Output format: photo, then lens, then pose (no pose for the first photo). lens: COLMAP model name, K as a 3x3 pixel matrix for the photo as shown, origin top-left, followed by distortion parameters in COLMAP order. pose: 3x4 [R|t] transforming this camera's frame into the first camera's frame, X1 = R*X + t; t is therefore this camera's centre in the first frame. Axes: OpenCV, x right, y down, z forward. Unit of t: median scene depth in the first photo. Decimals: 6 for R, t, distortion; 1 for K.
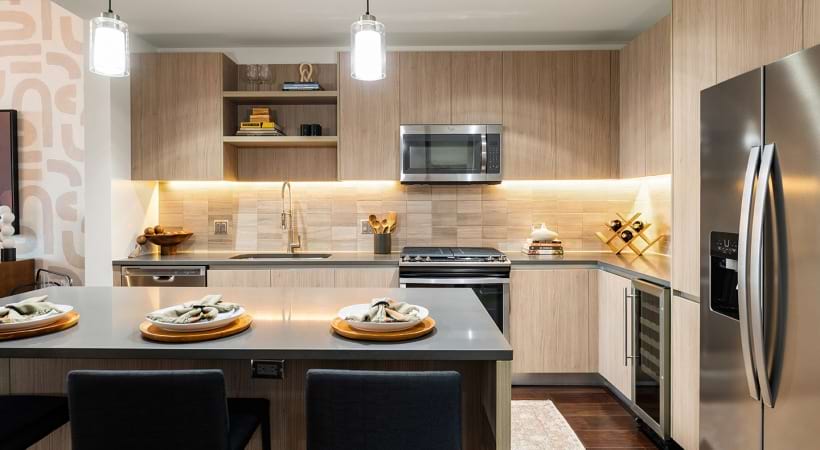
lens RADIAL K [[487.2, 0, 408.1], [0, 487.2, 206.5], [0, 0, 1]] dist [-0.002472, -0.001316]
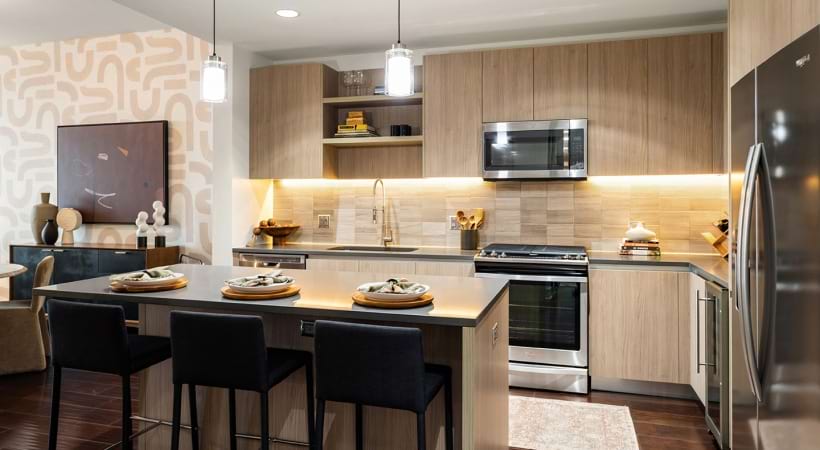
lens RADIAL K [[550.0, 0, 409.7], [0, 550.0, 191.8], [0, 0, 1]] dist [-0.001377, -0.001081]
pose [[0.960250, -0.000714, -0.279142, 0.153358], [-0.004847, 0.999803, -0.019234, -0.000591], [0.279100, 0.019822, 0.960057, -0.137408]]
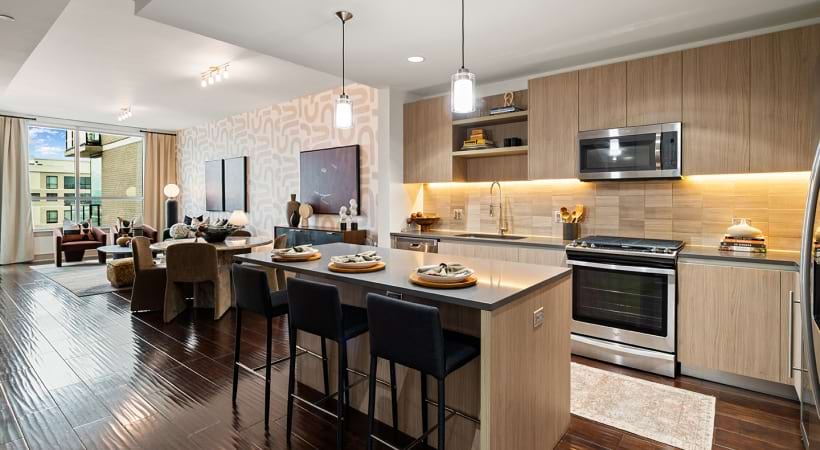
lens RADIAL K [[397.2, 0, 411.5], [0, 397.2, 200.1], [0, 0, 1]] dist [-0.005620, -0.000740]
pose [[0.785668, 0.004352, -0.618633, 0.253914], [-0.004069, 0.999990, 0.001867, -0.001405], [0.618635, 0.001051, 0.785678, -0.011594]]
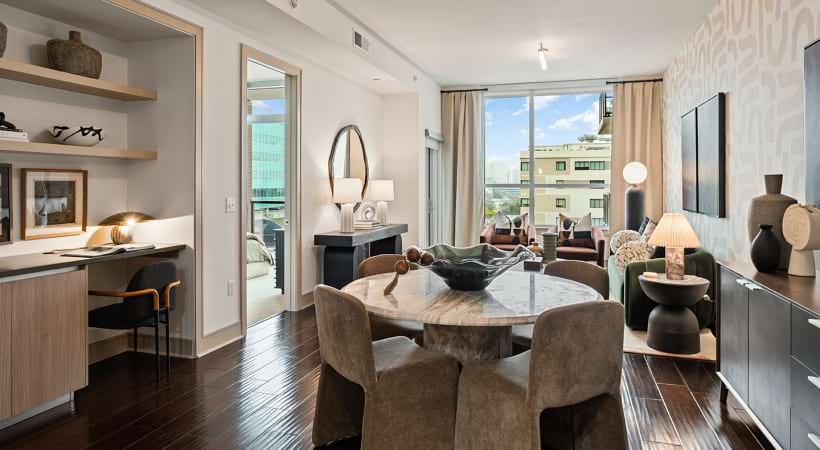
lens RADIAL K [[531.2, 0, 408.9], [0, 531.2, 186.4], [0, 0, 1]] dist [0.001946, 0.001285]
pose [[-0.283841, 0.002008, -0.958869, -0.324621], [-0.006170, 0.999973, 0.003920, -0.004009], [0.958851, 0.007028, -0.283821, 0.747405]]
